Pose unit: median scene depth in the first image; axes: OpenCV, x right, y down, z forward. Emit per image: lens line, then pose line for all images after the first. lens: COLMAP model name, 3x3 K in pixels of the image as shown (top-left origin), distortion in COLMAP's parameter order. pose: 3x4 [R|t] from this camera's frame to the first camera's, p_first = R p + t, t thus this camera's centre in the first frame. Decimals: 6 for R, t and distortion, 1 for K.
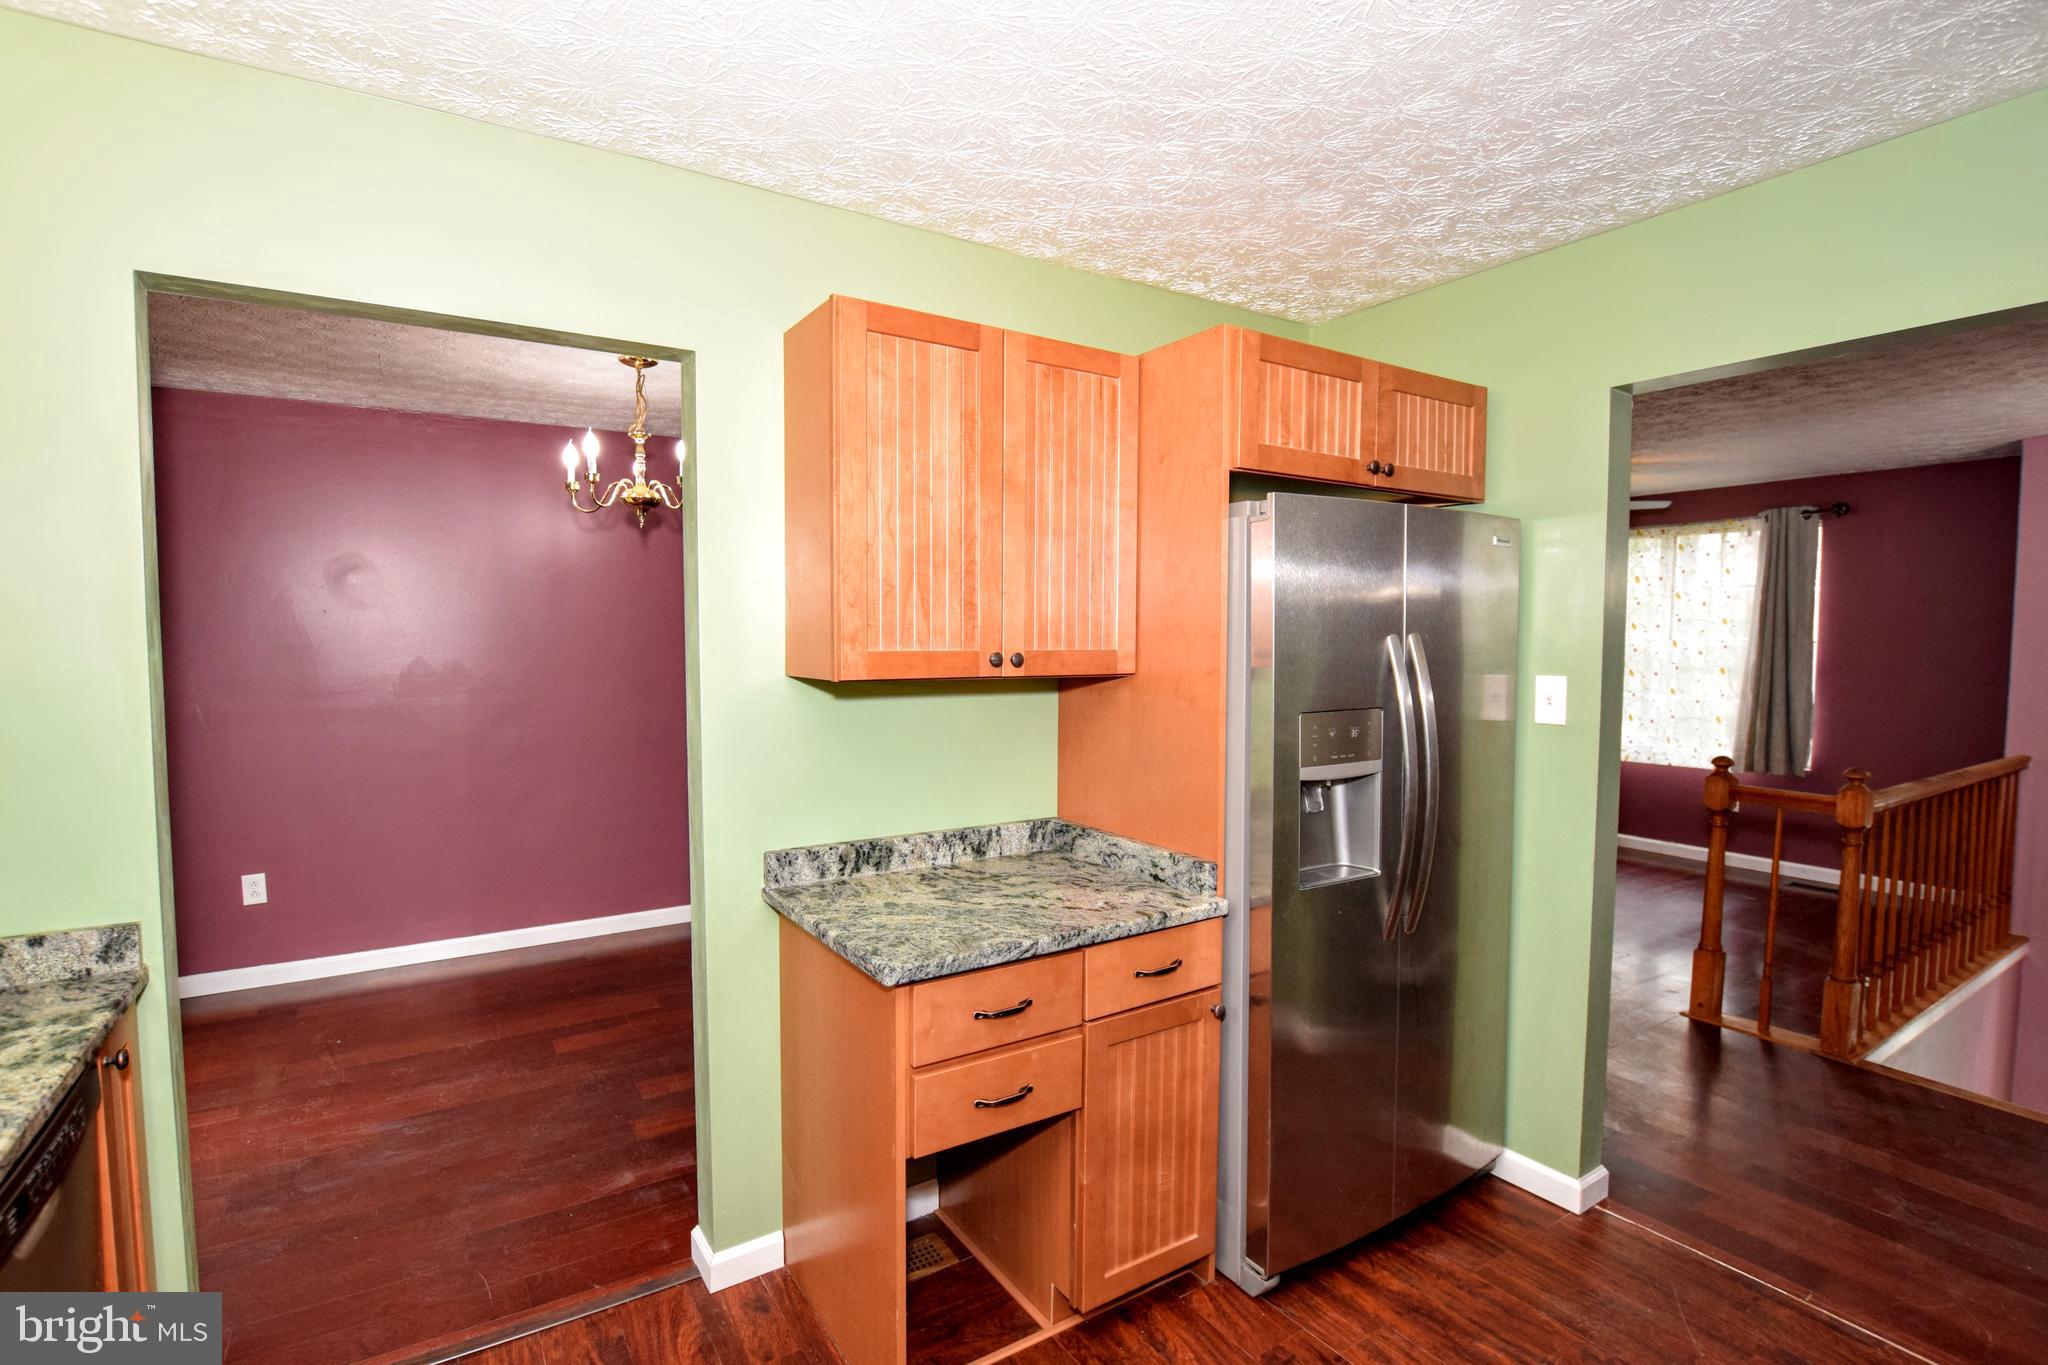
lens RADIAL K [[912.1, 0, 1070.0], [0, 912.1, 679.1], [0, 0, 1]] dist [-0.026831, 0.001267]
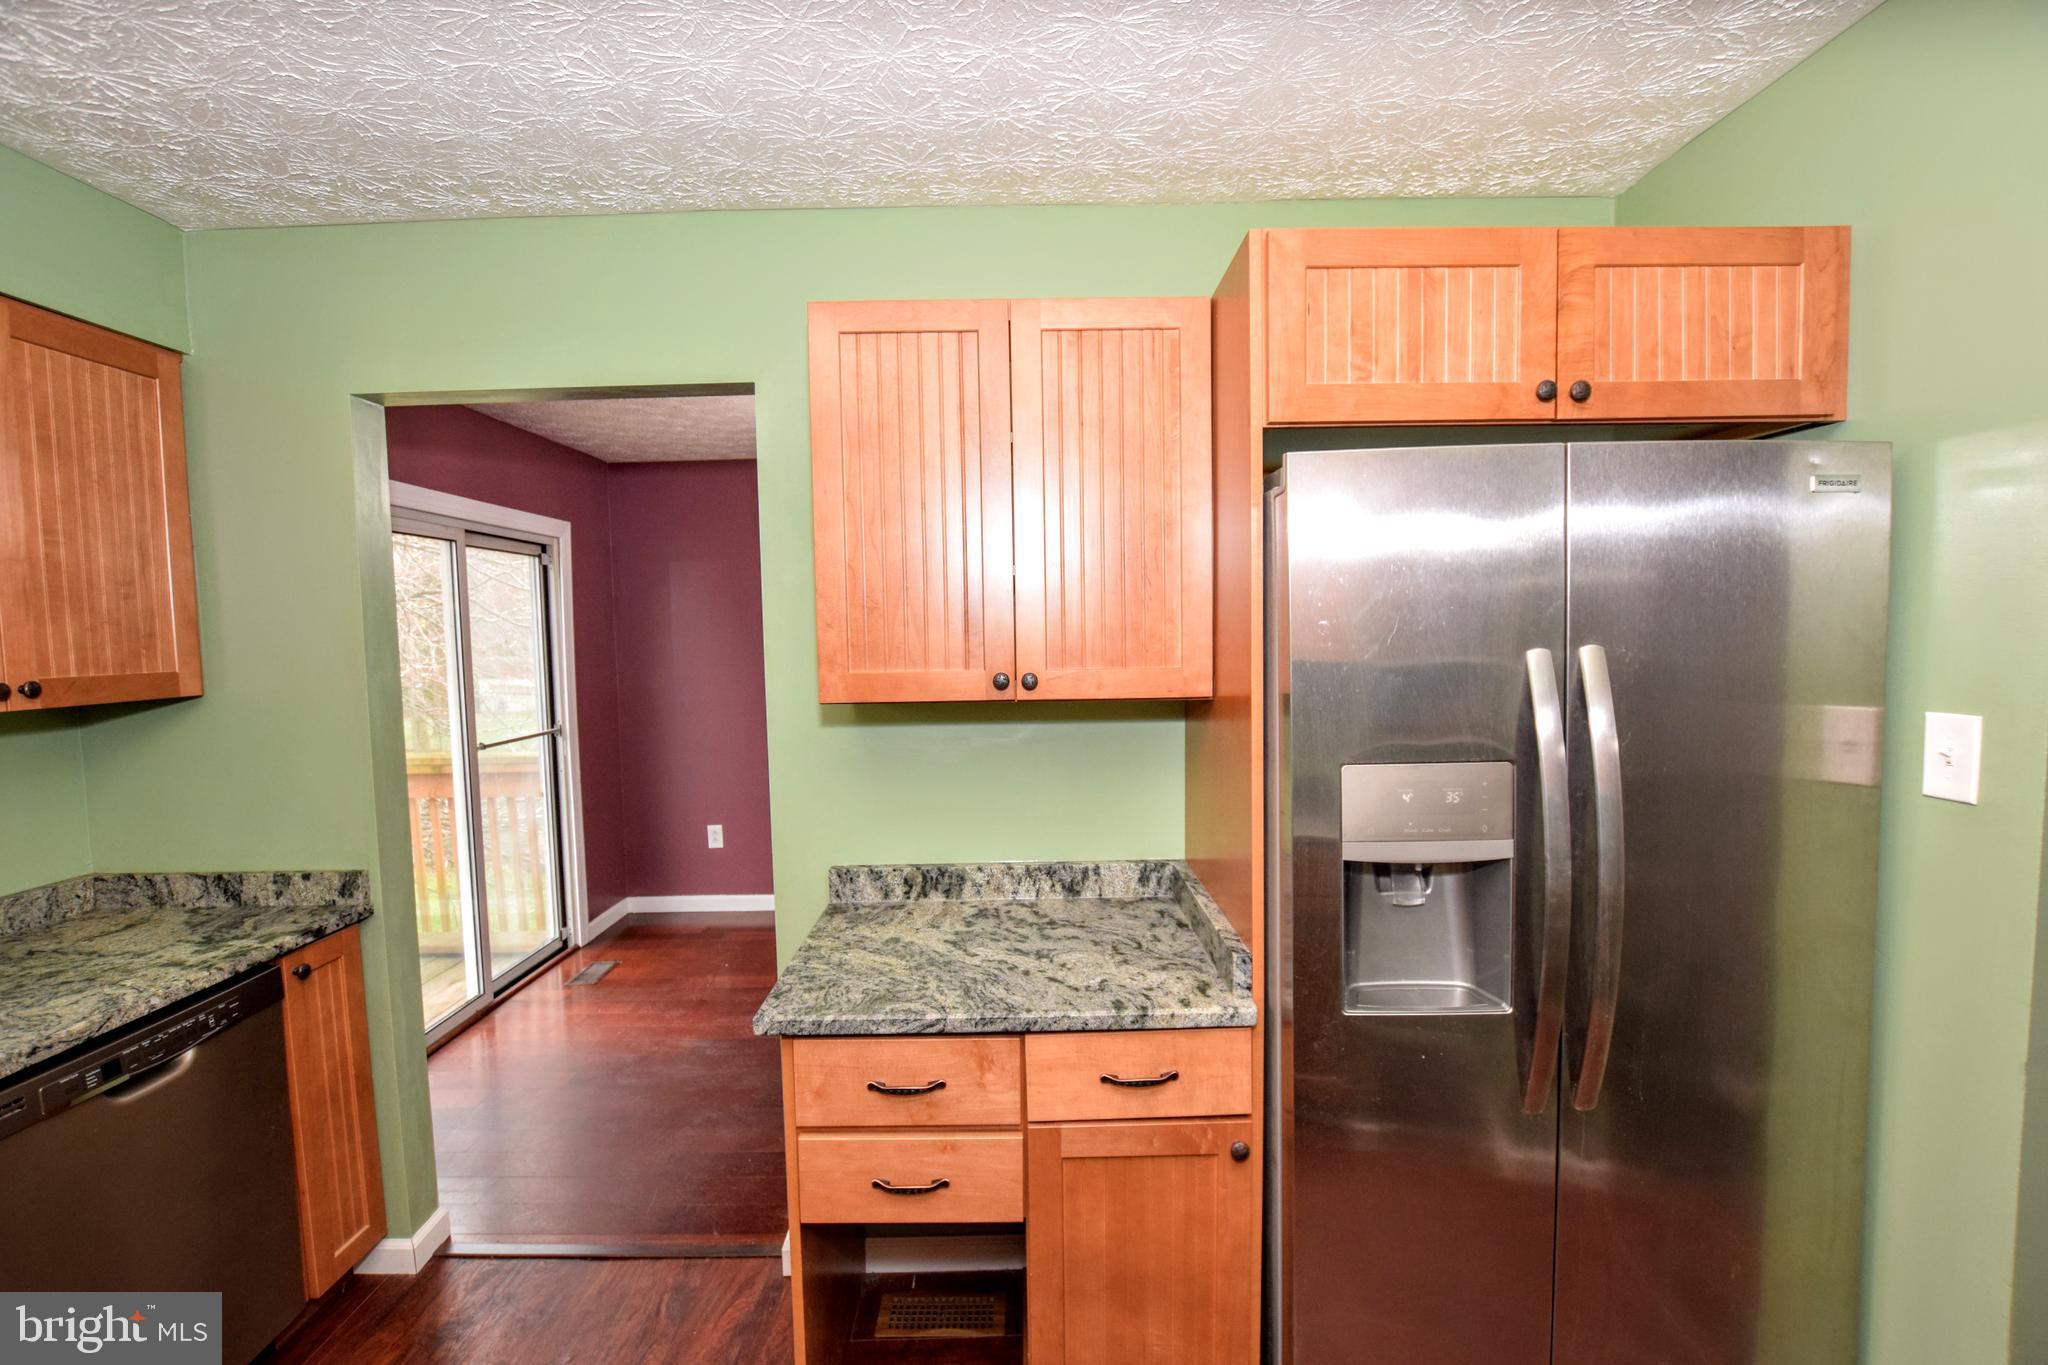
lens RADIAL K [[912.1, 0, 1024.3], [0, 912.1, 688.3], [0, 0, 1]] dist [-0.026831, 0.001267]
pose [[0.848671, 0.017880, -0.528618, 0.366807], [-0.007900, 0.999745, 0.021132, -0.029728], [0.528861, -0.013758, 0.848597, 0.248783]]
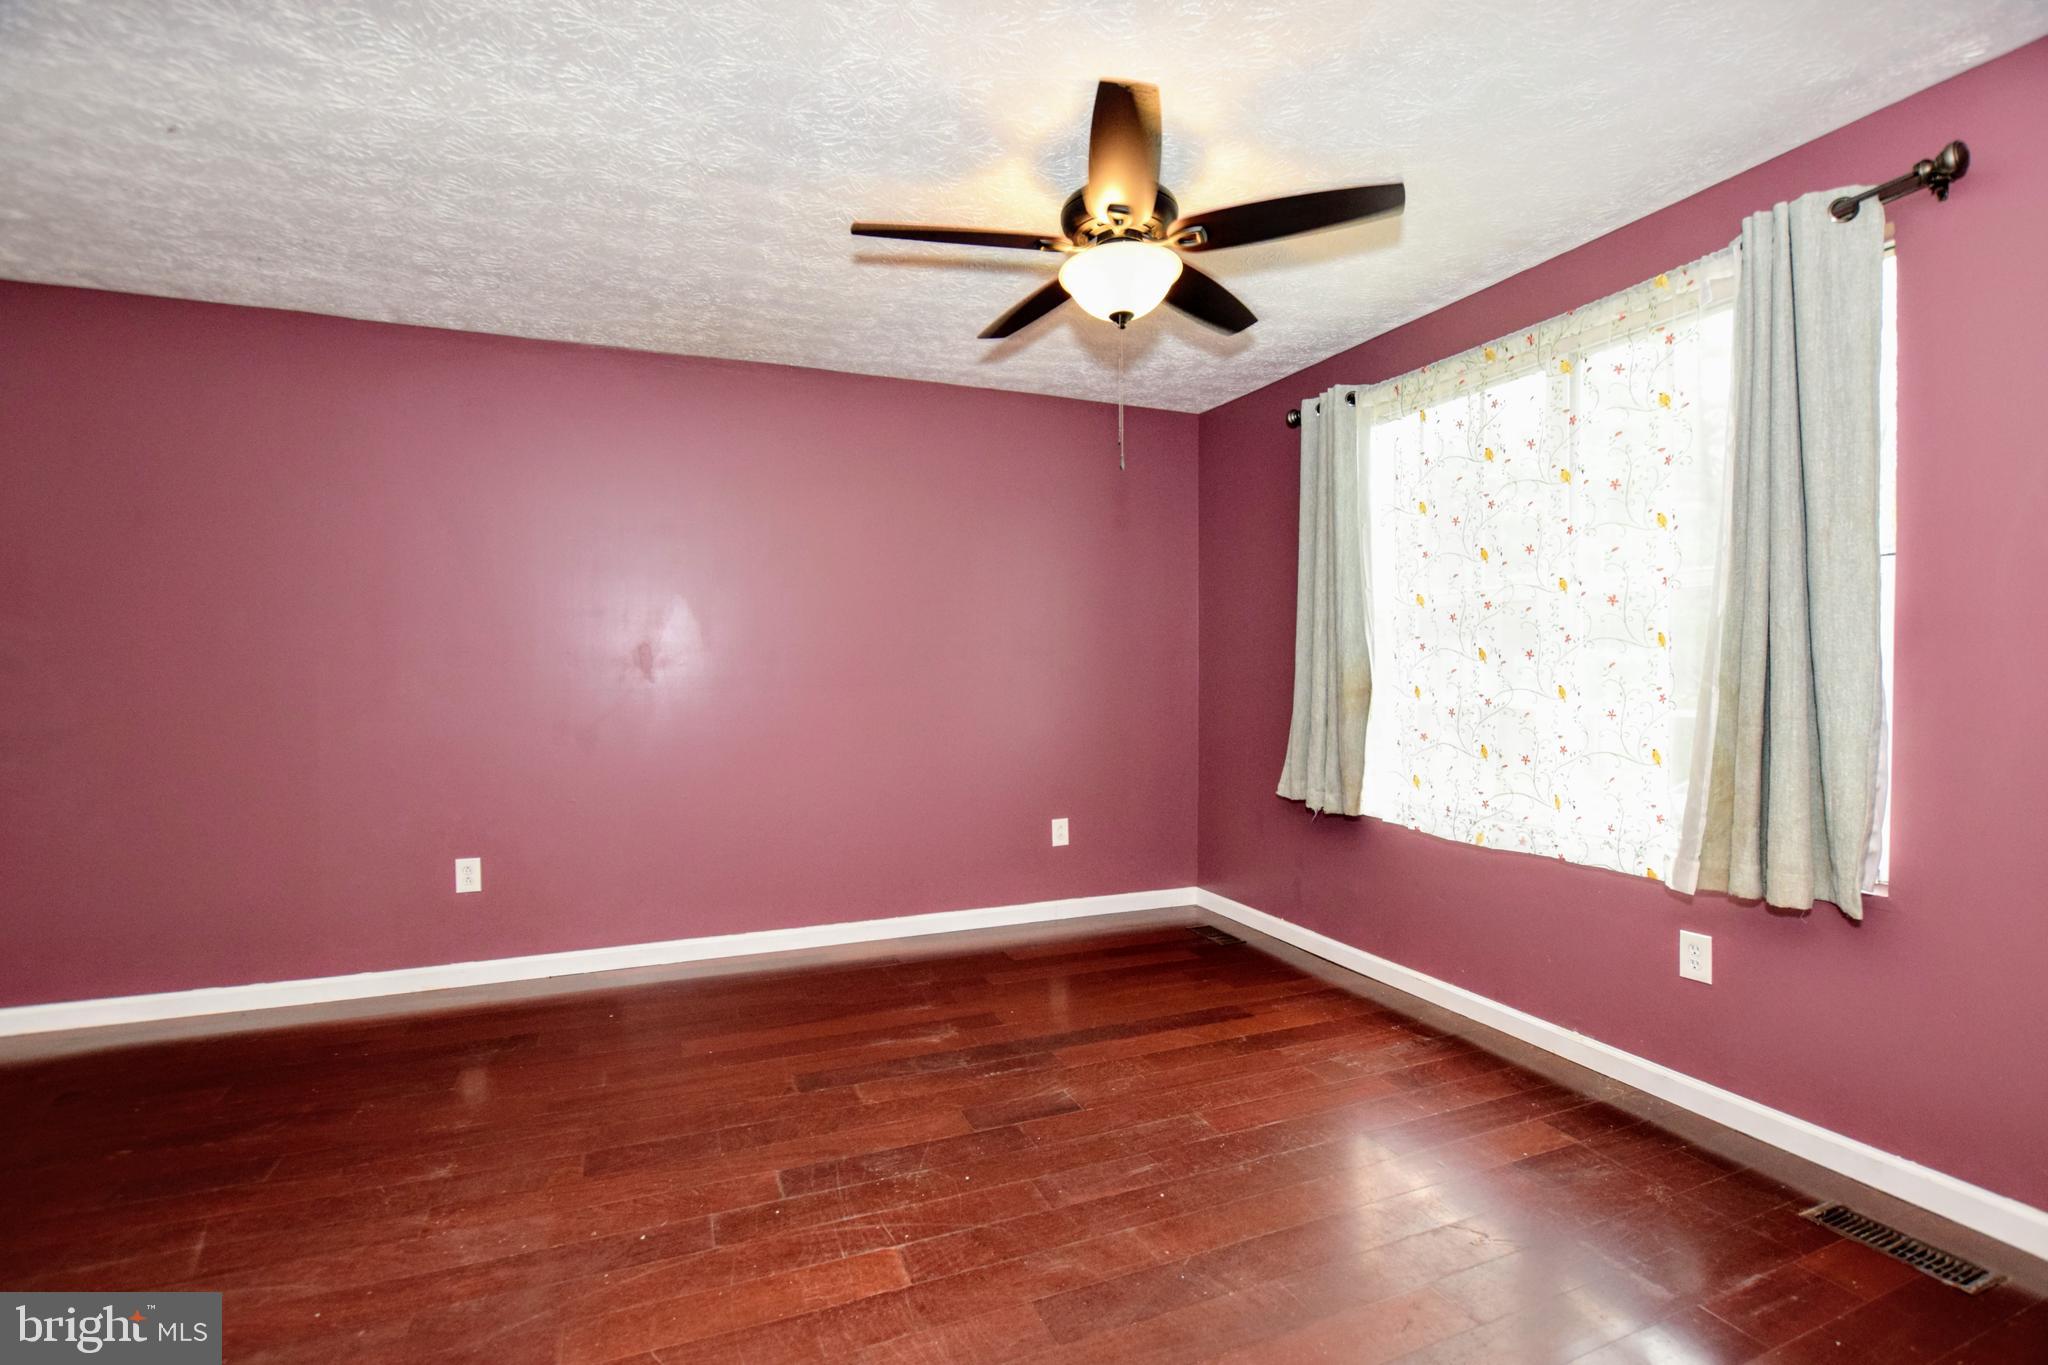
lens RADIAL K [[912.1, 0, 1020.8], [0, 912.1, 685.6], [0, 0, 1]] dist [-0.026831, 0.001267]
pose [[0.985502, -0.002353, -0.169649, 1.496825], [-0.003695, 0.999369, -0.035324, 0.081294], [0.169625, 0.035438, 0.984871, 1.603456]]
